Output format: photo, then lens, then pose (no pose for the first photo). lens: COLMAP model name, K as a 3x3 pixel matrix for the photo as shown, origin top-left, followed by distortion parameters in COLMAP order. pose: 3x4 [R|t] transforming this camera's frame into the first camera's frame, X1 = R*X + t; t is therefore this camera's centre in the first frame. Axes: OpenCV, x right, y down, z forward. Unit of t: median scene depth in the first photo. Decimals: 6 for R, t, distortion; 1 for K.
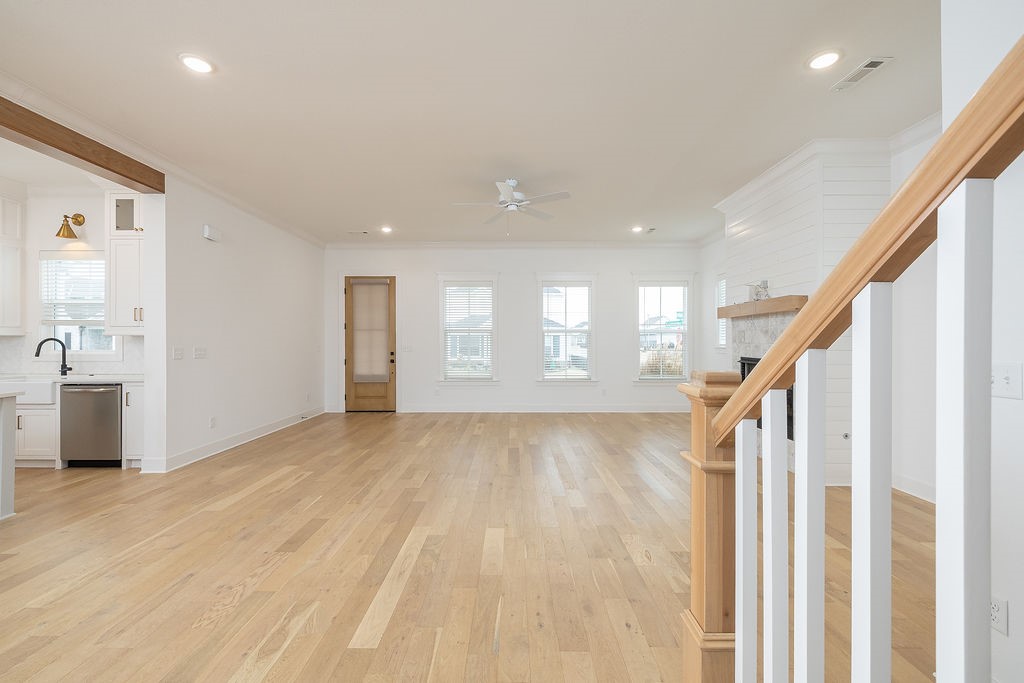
lens RADIAL K [[431.8, 0, 510.2], [0, 431.8, 338.8], [0, 0, 1]] dist [0.006378, -0.000538]
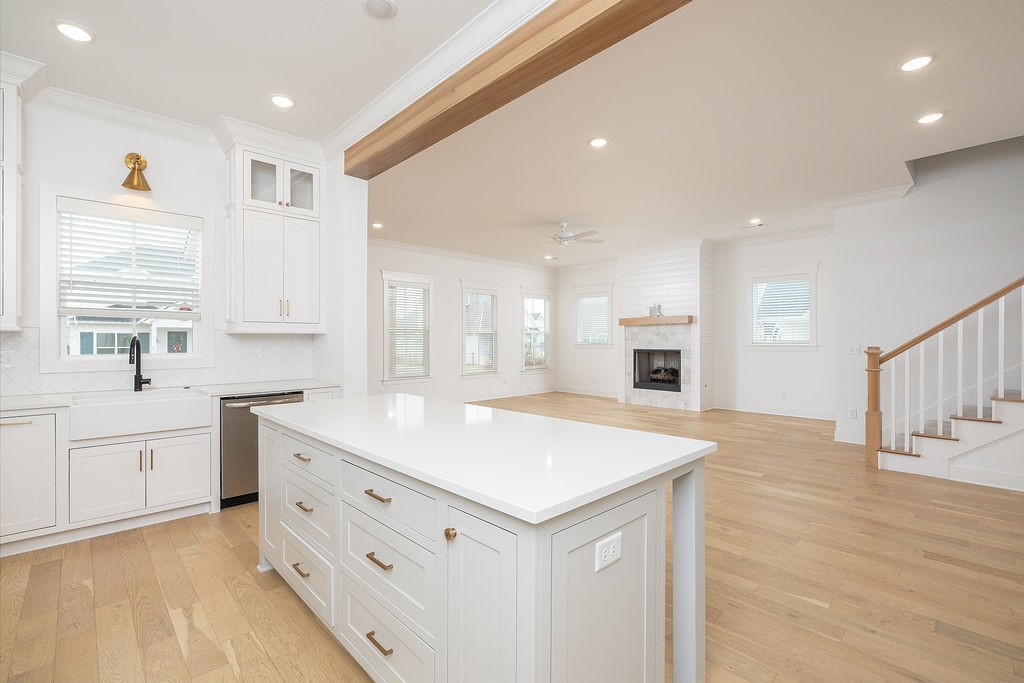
lens RADIAL K [[461.9, 0, 511.4], [0, 461.9, 340.5], [0, 0, 1]] dist [0.000887, -0.000062]
pose [[0.714172, -0.003147, 0.699963, -1.294954], [0.000959, 0.999993, 0.003518, 0.003273], [-0.699970, -0.001841, 0.714170, 0.089642]]
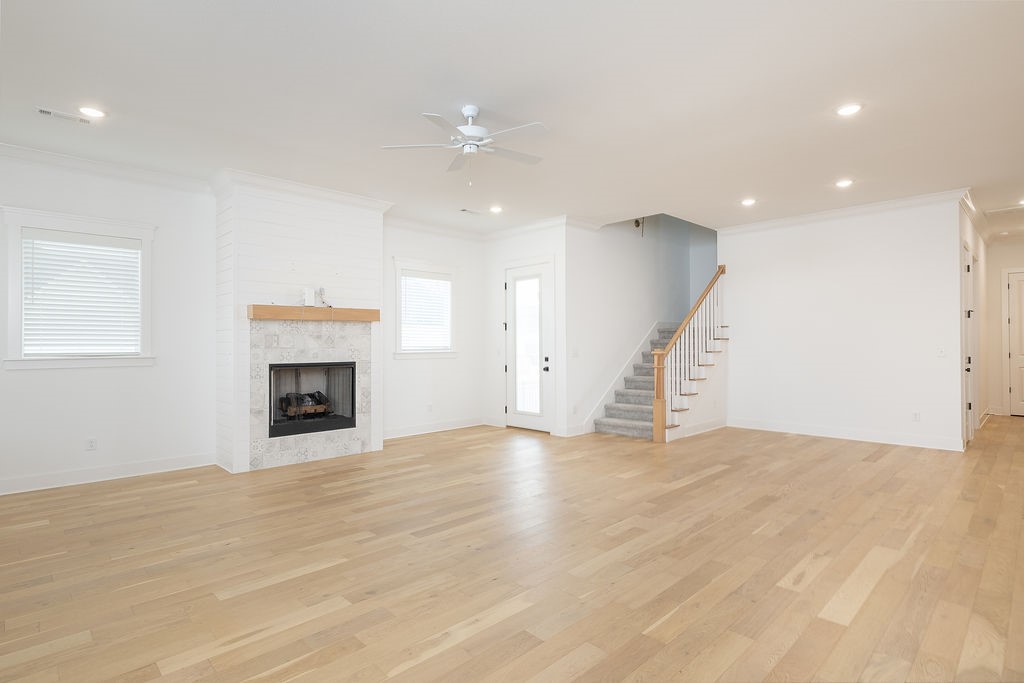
lens RADIAL K [[529.9, 0, 513.4], [0, 529.9, 340.5], [0, 0, 1]] dist [0.004155, 0.001047]
pose [[-0.710307, 0.010717, 0.703810, -0.723552], [0.005339, 0.999937, -0.009838, 0.008625], [-0.703872, -0.003230, -0.710320, 1.784153]]
